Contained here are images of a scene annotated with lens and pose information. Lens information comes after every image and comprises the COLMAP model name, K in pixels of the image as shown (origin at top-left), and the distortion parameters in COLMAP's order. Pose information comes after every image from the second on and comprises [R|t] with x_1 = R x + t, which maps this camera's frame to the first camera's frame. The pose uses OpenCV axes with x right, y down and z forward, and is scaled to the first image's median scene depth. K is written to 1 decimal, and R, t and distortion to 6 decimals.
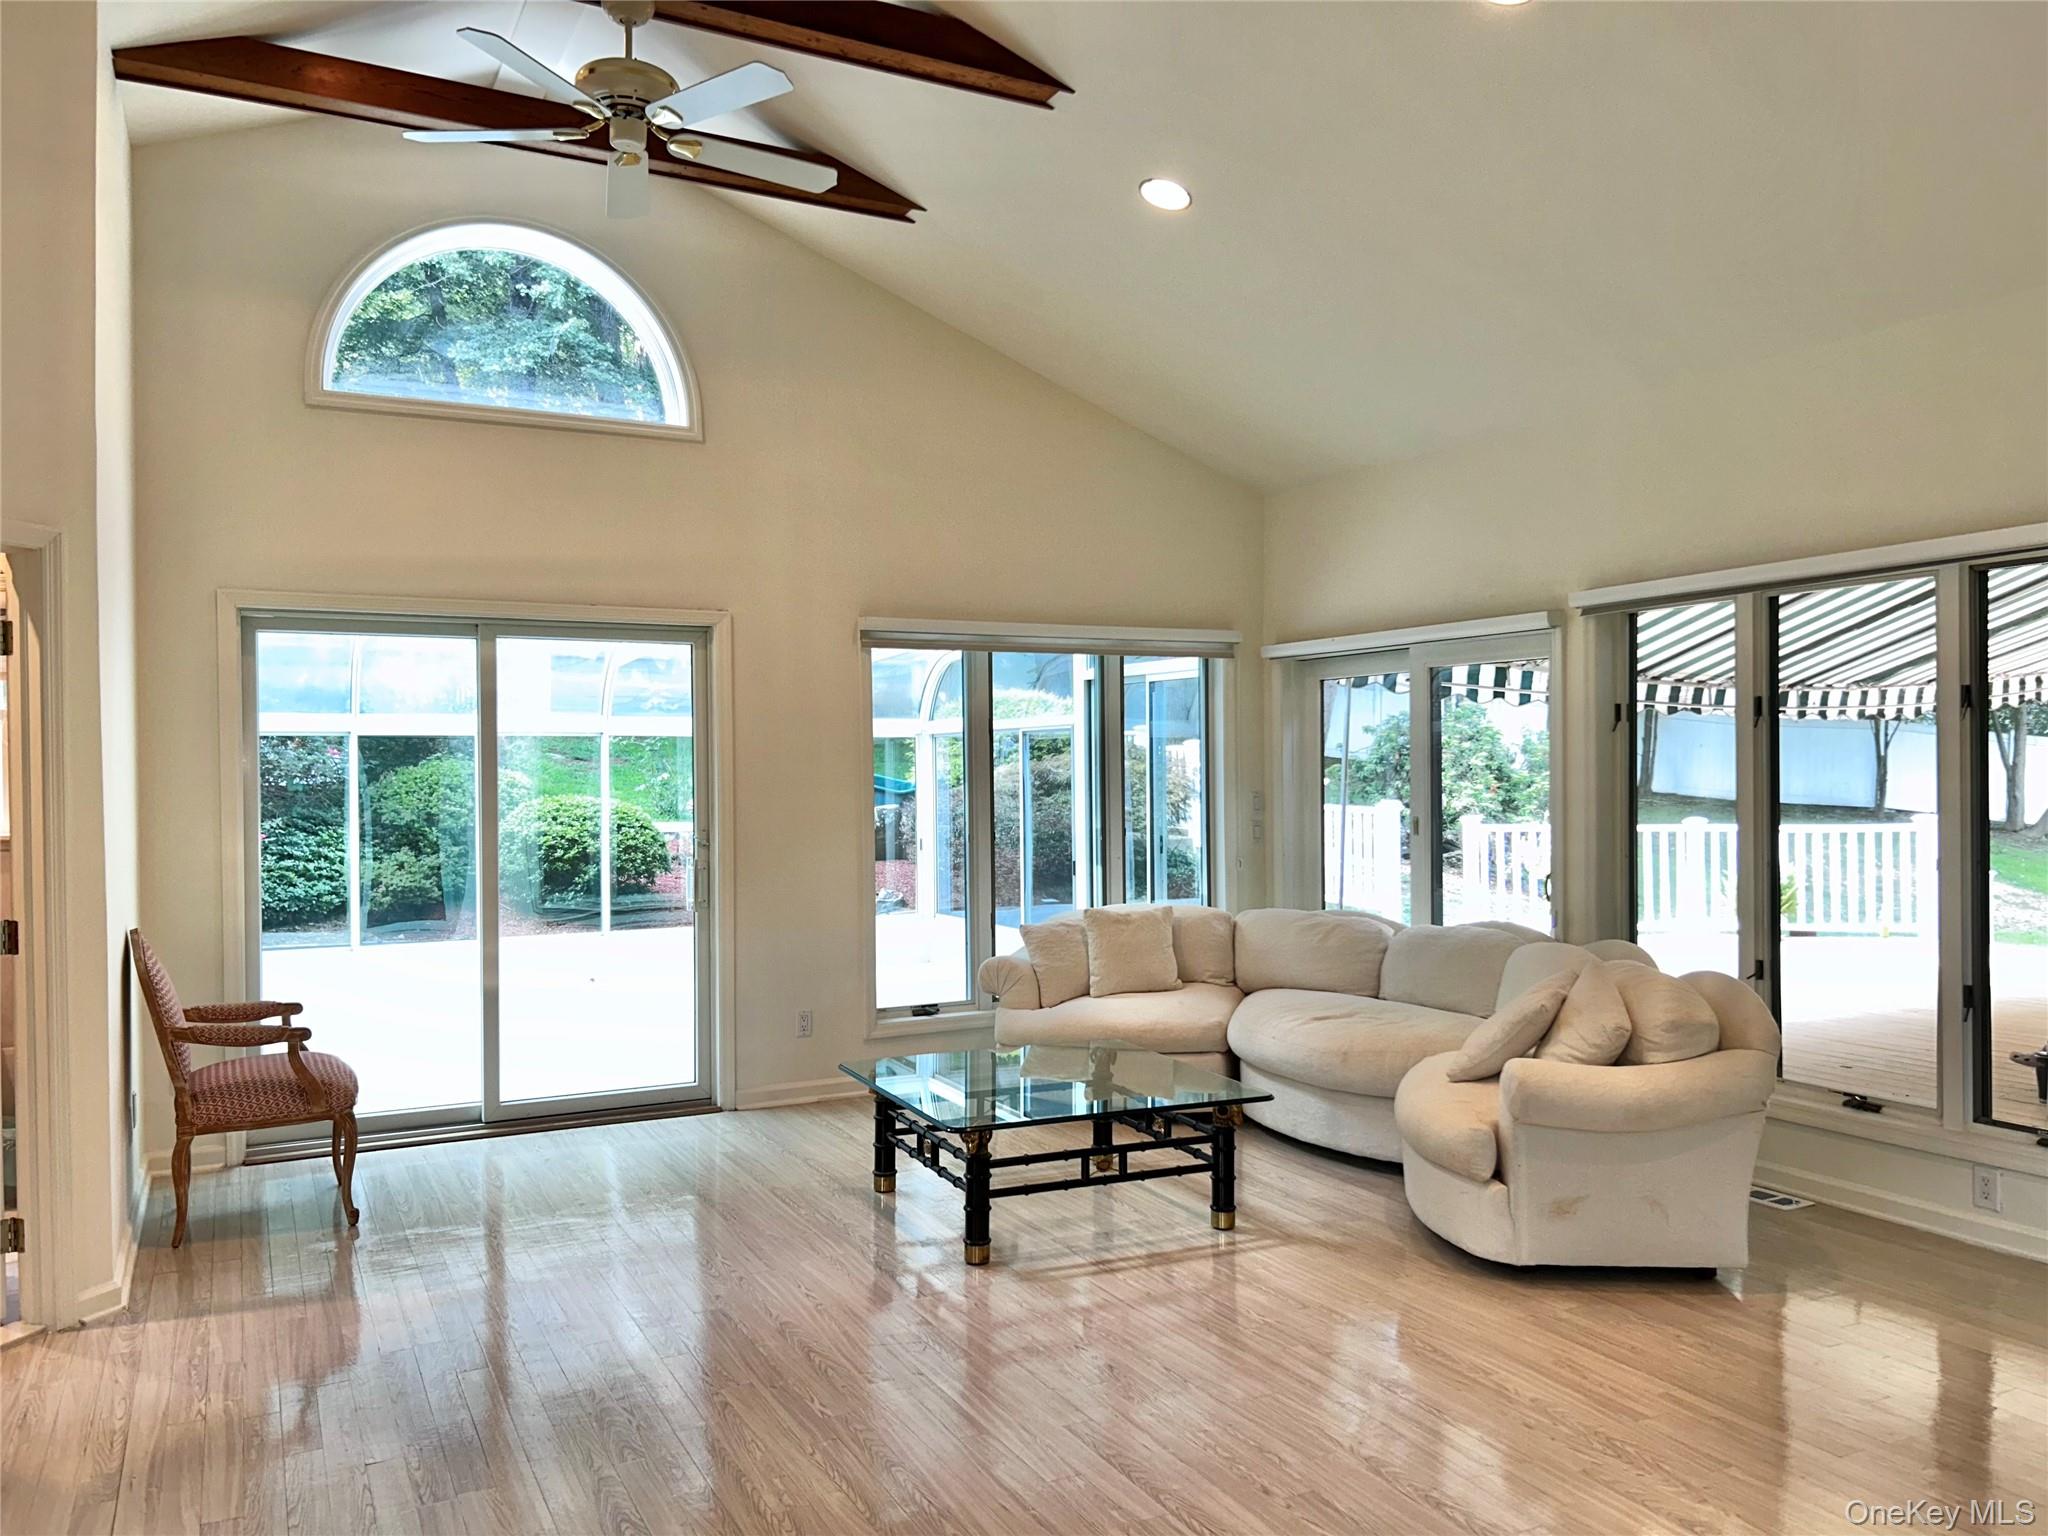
lens RADIAL K [[1502.9, 0, 1024.0], [0, 1502.9, 768.0], [0, 0, 1]] dist [0.008337, -0.002357]
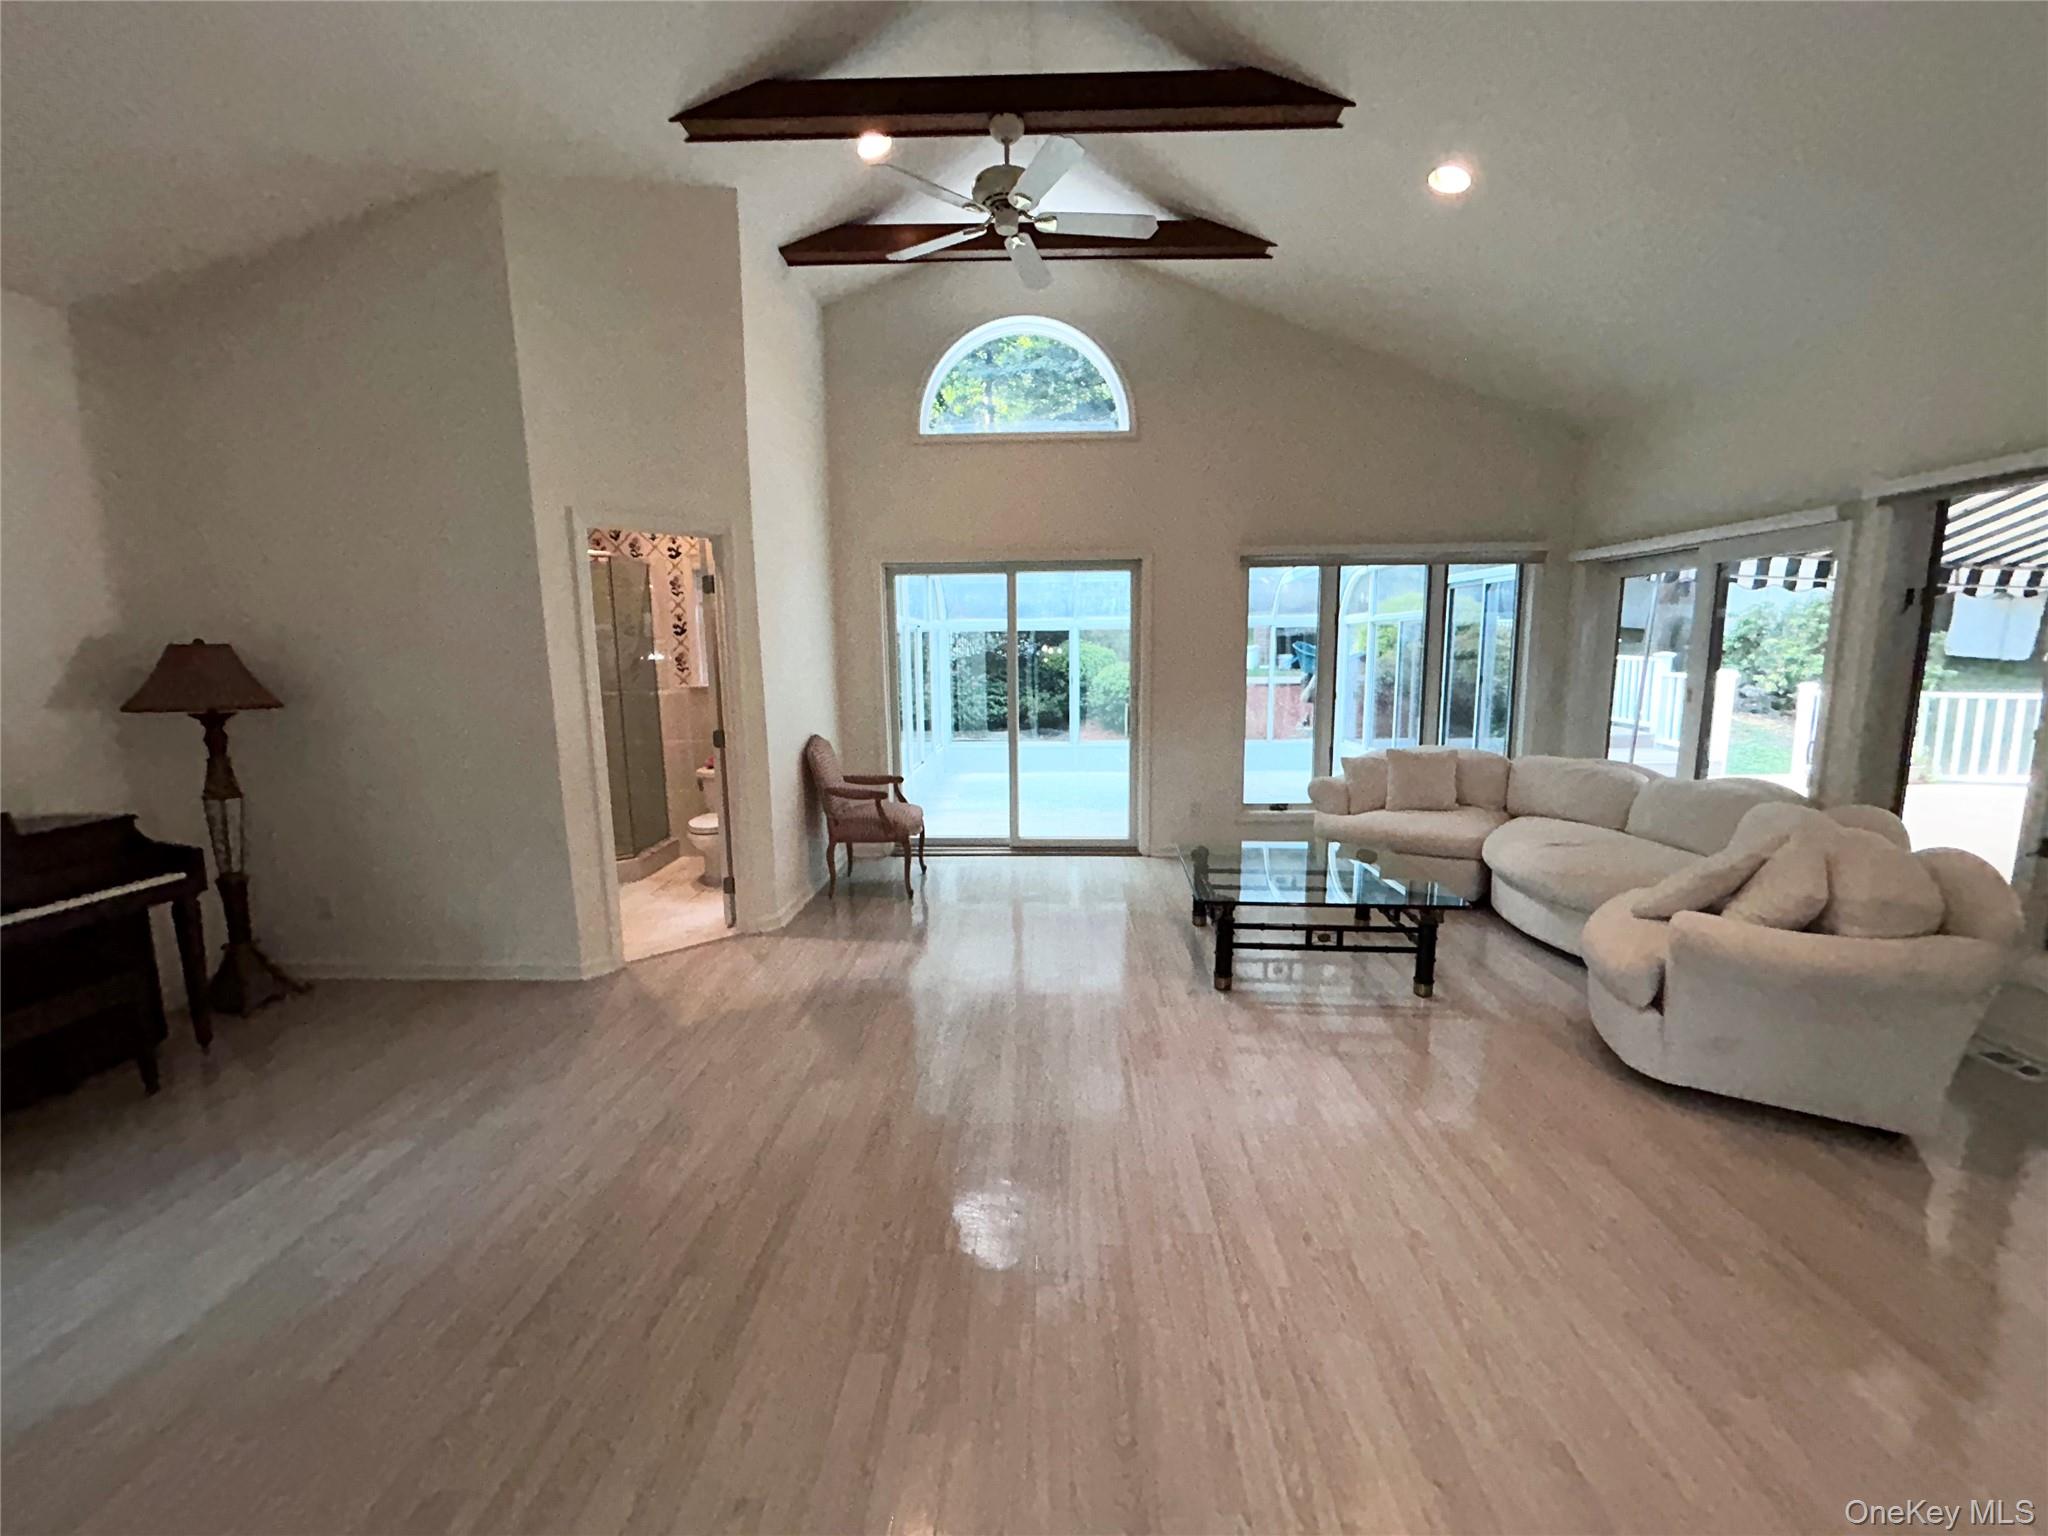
lens RADIAL K [[826.0, 0, 1024.0], [0, 826.0, 768.0], [0, 0, 1]] dist [-0.009474, -0.000310]
pose [[0.872541, 0.067360, -0.483875, 0.133969], [0.005303, 0.989085, 0.147252, -0.005342], [0.488512, -0.131050, 0.862660, 0.174277]]
